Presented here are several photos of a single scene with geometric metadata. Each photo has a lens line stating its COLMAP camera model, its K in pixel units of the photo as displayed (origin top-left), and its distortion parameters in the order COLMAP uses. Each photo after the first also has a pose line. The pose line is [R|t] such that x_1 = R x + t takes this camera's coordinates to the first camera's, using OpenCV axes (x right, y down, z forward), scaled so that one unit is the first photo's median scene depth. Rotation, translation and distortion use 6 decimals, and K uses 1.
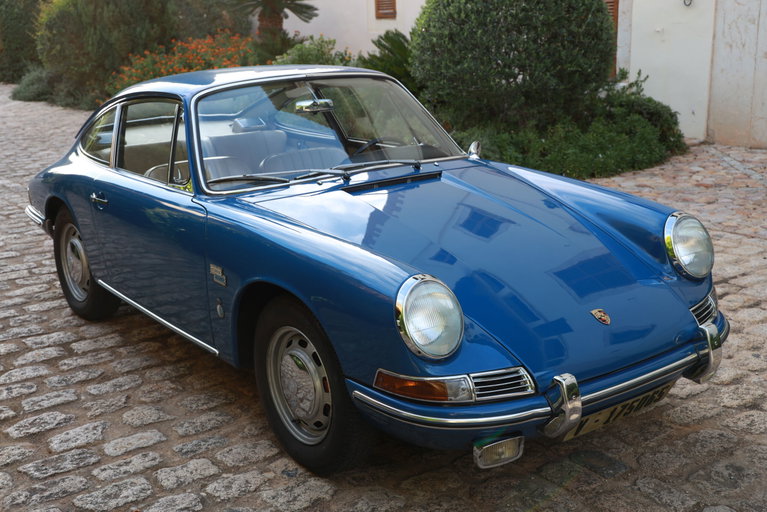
lens RADIAL K [[956.1, 0, 383.5], [0, 956.1, 256.0], [0, 0, 1]] dist [0.130176, 0.018185]
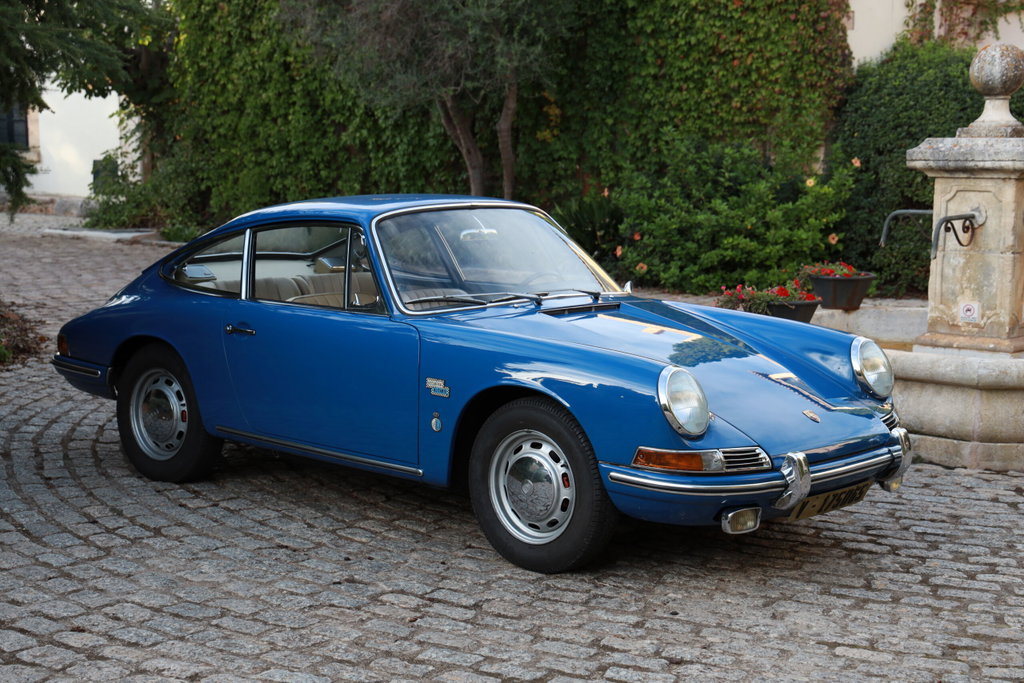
lens RADIAL K [[1770.1, 0, 512.0], [0, 1770.1, 341.5], [0, 0, 1]] dist [0.330984, -0.009217]
pose [[0.979348, 0.015529, 0.201583, -0.490981], [0.013504, 0.989795, -0.141855, 0.246932], [-0.201729, 0.141648, 0.969145, -0.873056]]
